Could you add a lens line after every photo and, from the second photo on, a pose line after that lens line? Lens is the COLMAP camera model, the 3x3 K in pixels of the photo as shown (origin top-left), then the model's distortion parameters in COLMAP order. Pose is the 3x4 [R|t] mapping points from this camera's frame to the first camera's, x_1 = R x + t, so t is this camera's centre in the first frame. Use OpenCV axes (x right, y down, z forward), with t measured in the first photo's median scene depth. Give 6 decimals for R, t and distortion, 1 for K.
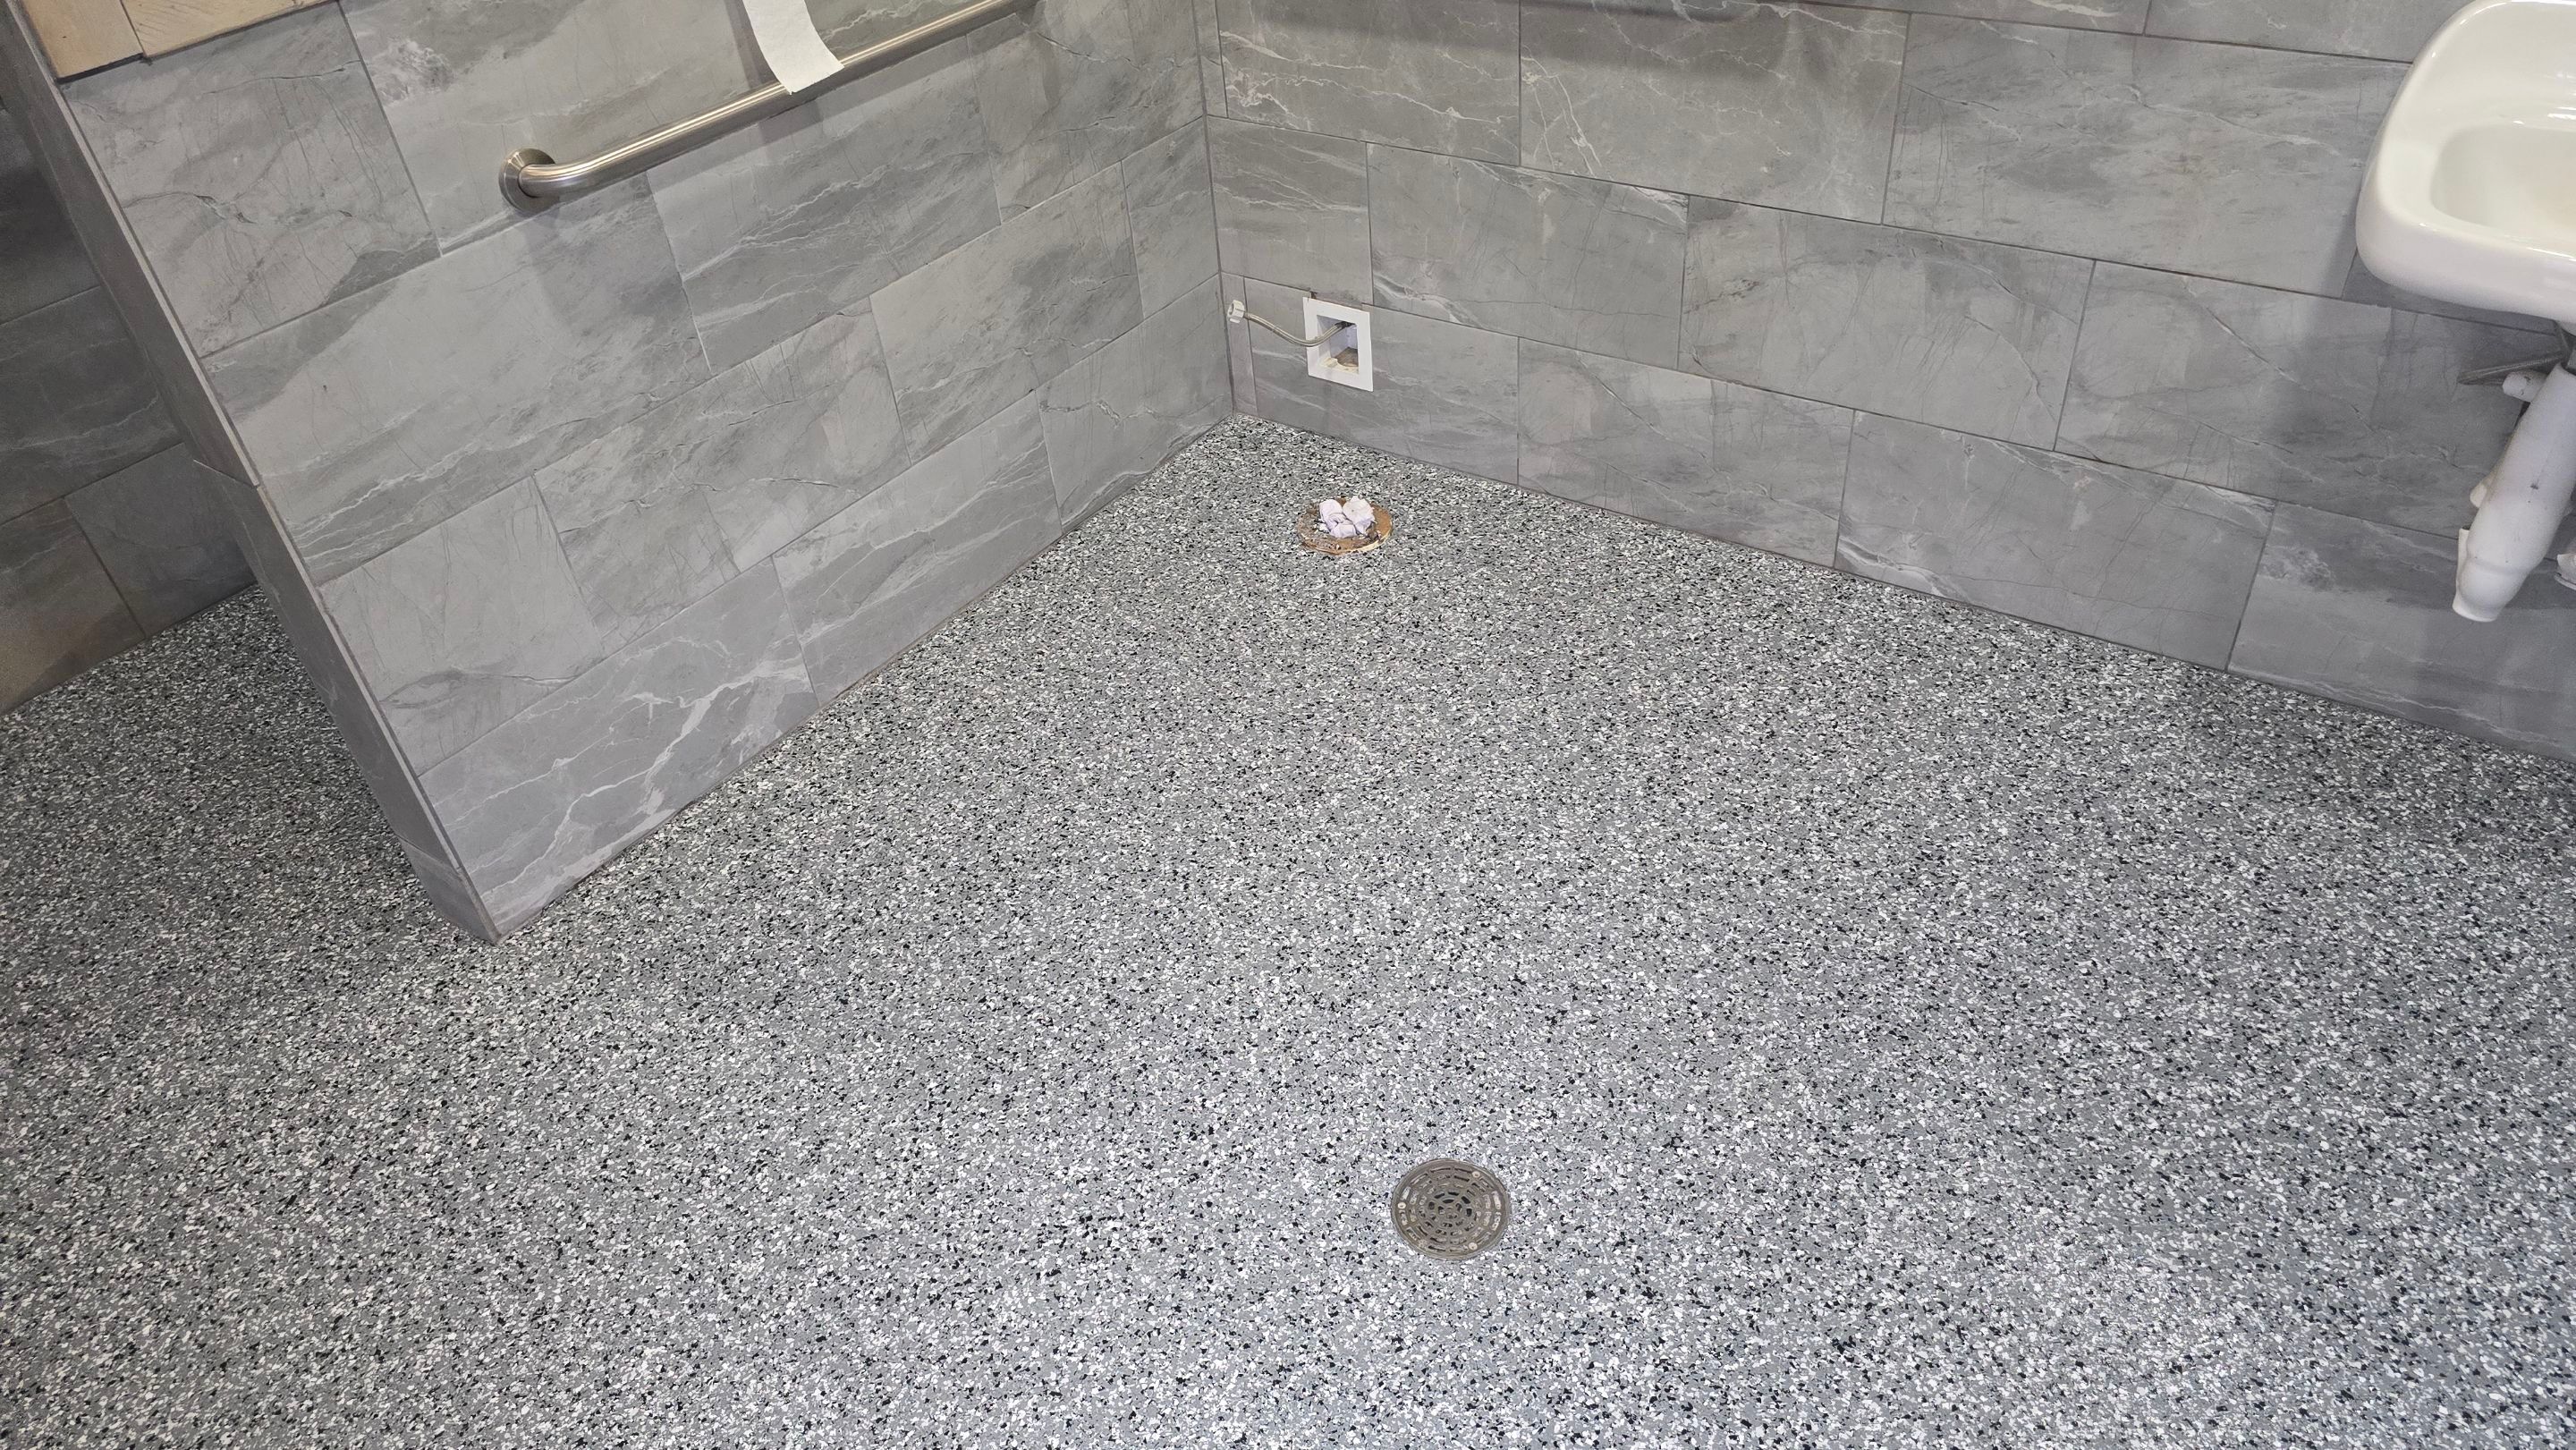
lens RADIAL K [[1730.6, 0, 1304.9], [0, 1730.6, 692.5], [0, 0, 1]] dist [0.057036, -0.052721]
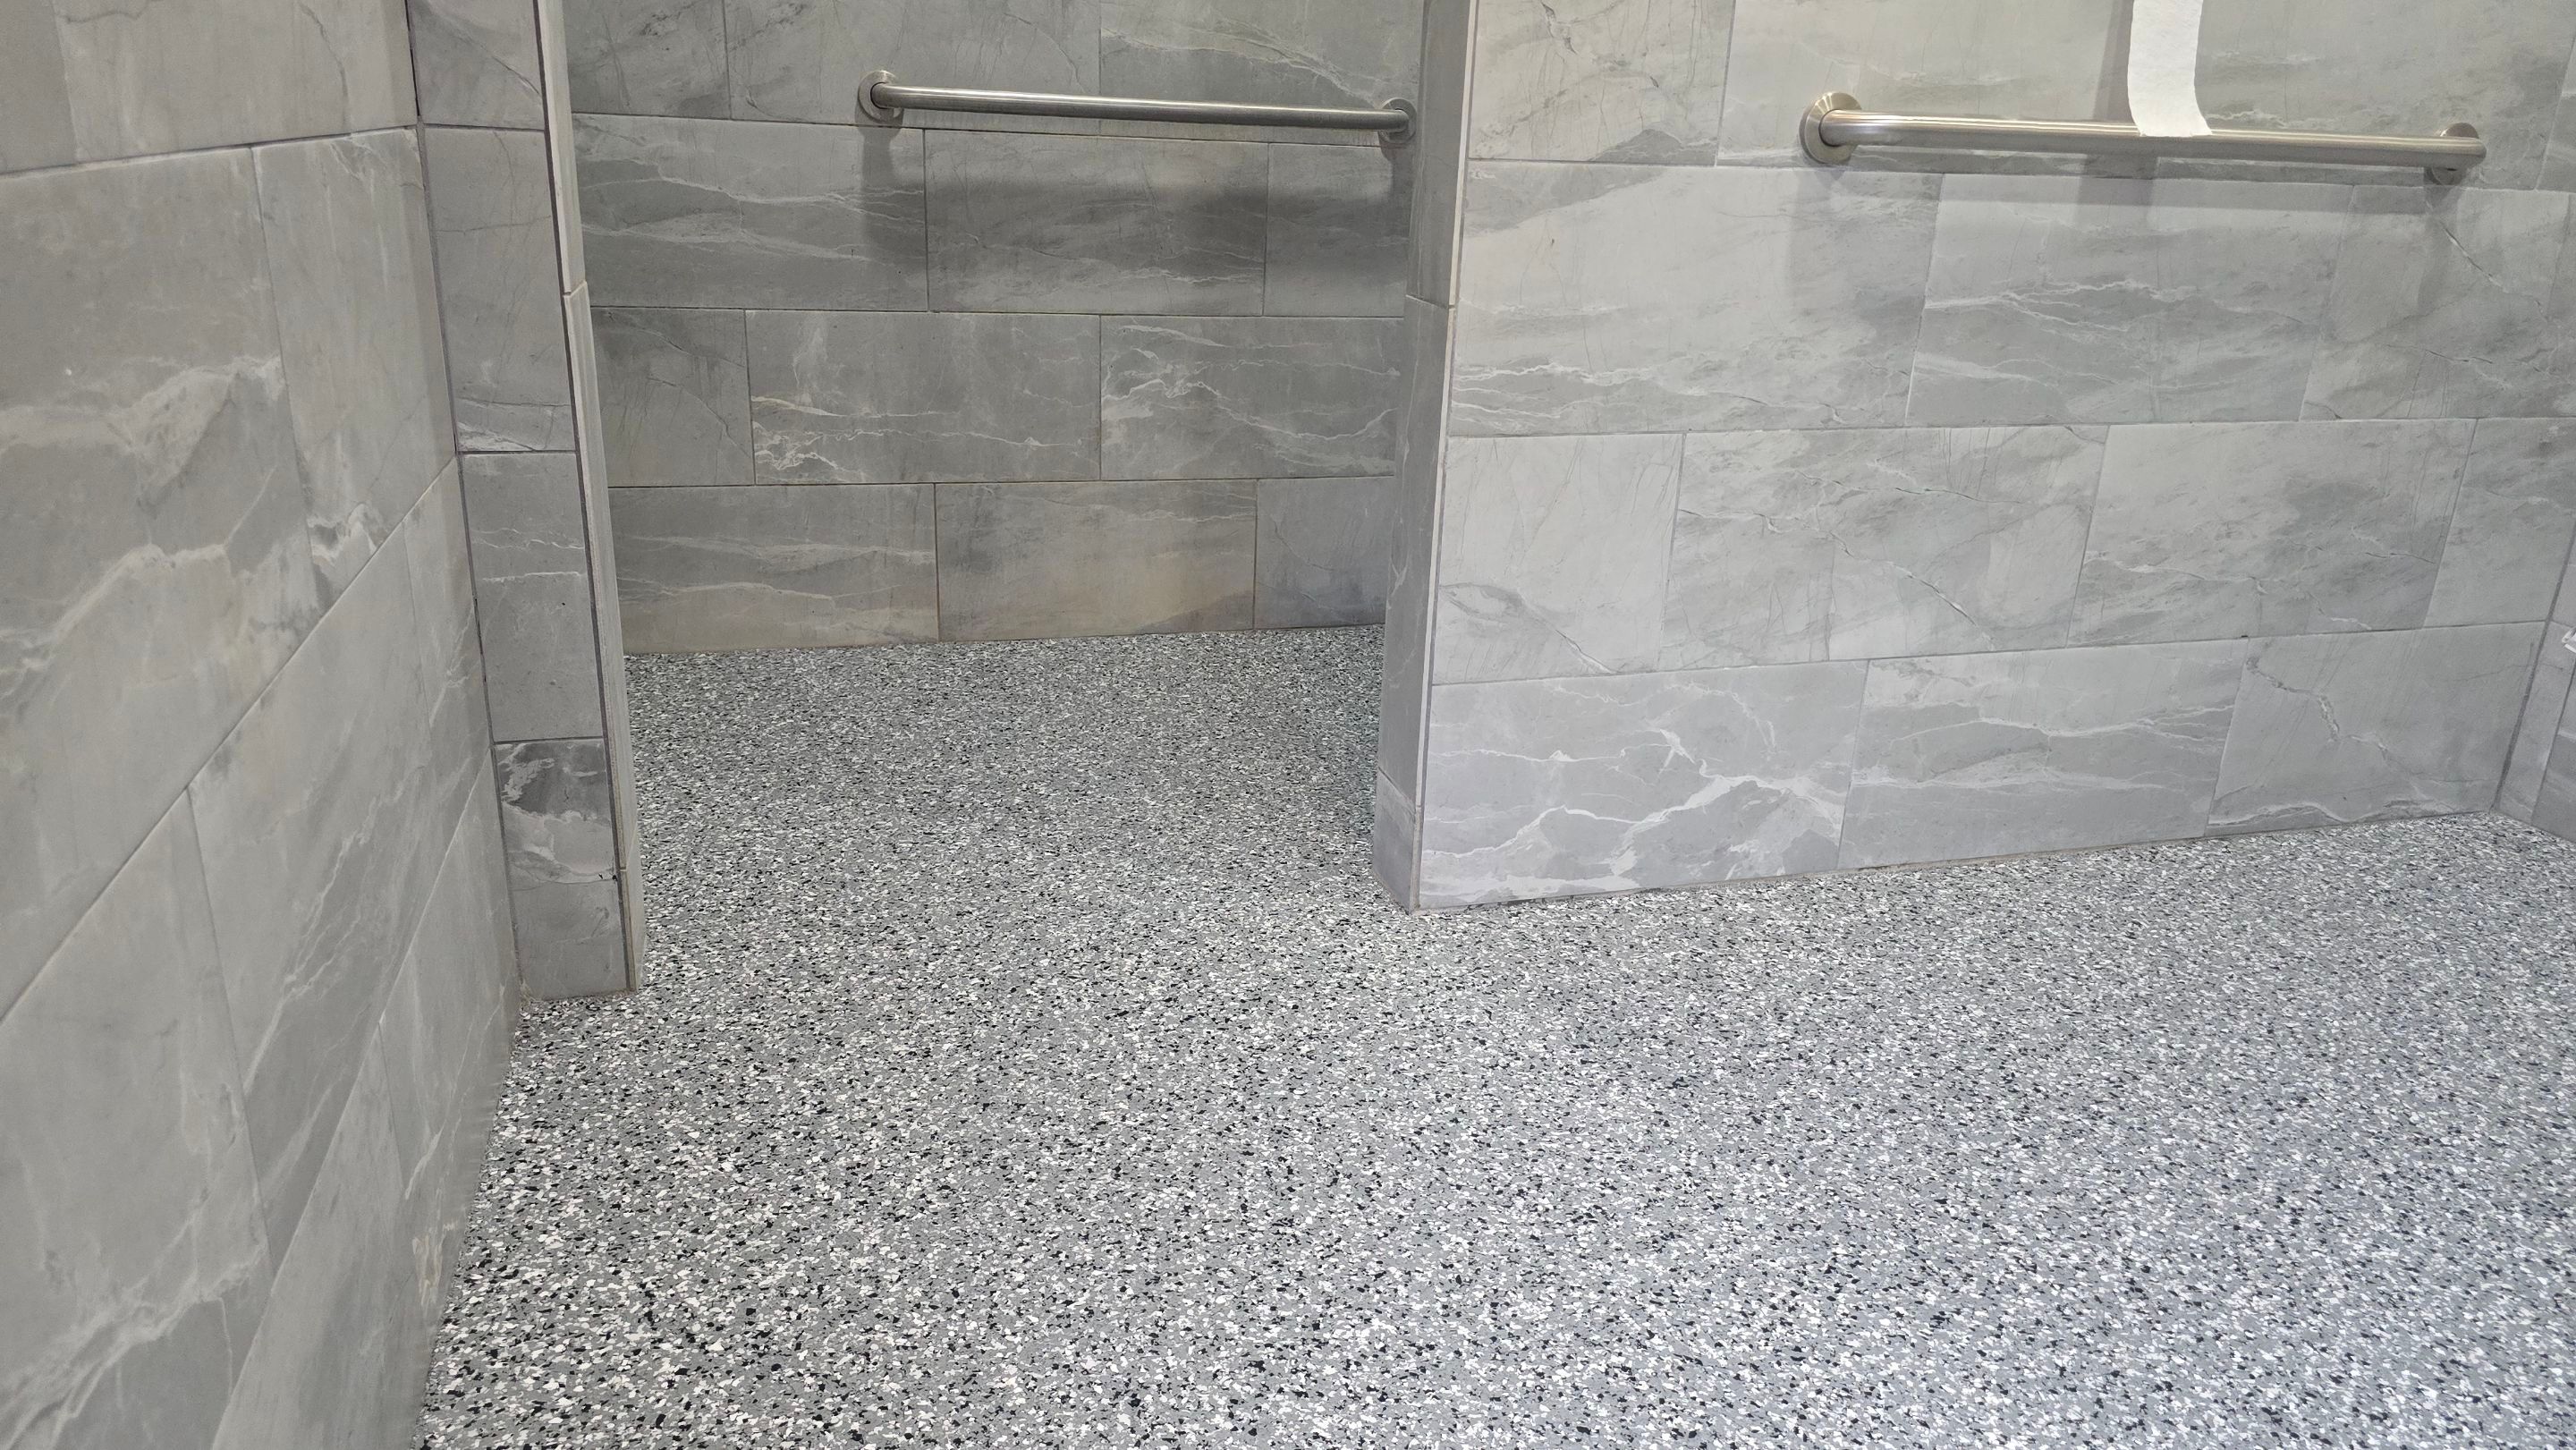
lens RADIAL K [[1730.6, 0, 1304.9], [0, 1730.6, 692.5], [0, 0, 1]] dist [0.057036, -0.052721]
pose [[0.778825, 0.304460, -0.548393, -0.055931], [-0.459236, 0.872299, -0.167917, 0.216908], [0.427239, 0.382620, 0.819188, 0.211735]]
